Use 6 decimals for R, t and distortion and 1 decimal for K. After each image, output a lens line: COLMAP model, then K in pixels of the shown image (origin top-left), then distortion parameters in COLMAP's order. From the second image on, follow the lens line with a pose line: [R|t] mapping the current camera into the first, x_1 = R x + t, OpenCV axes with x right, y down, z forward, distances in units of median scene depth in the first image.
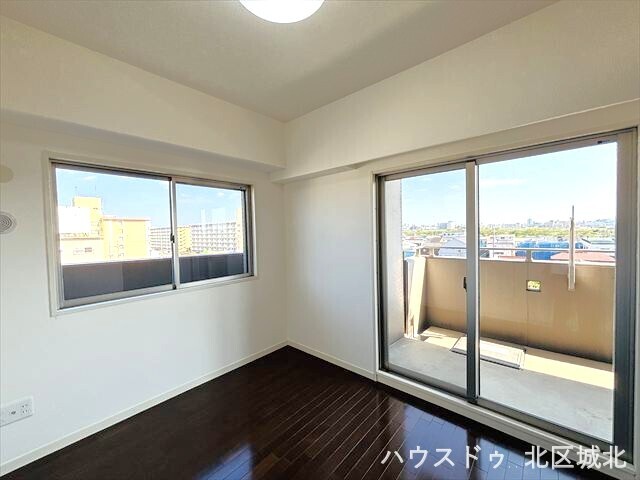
lens RADIAL K [[252.3, 0, 317.6], [0, 252.3, 235.1], [0, 0, 1]] dist [0.000136, -0.000018]
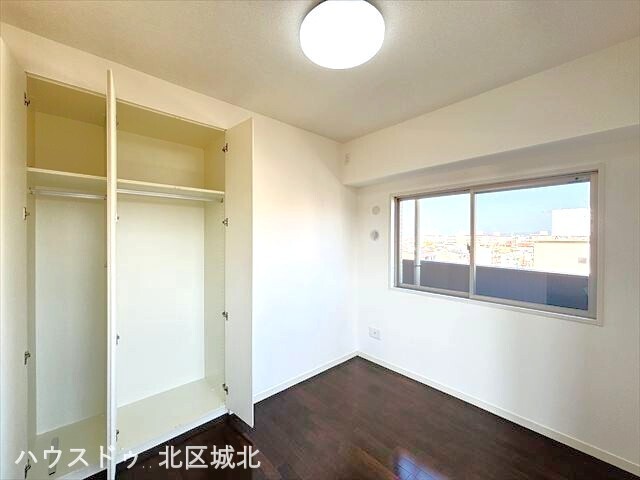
lens RADIAL K [[256.3, 0, 319.1], [0, 256.3, 241.7], [0, 0, 1]] dist [-0.000894, -0.000053]
pose [[-0.081740, 0.025851, -0.996318, 0.458829], [-0.030741, 0.999123, 0.028446, -0.022935], [0.996179, 0.032953, -0.080874, 0.421604]]
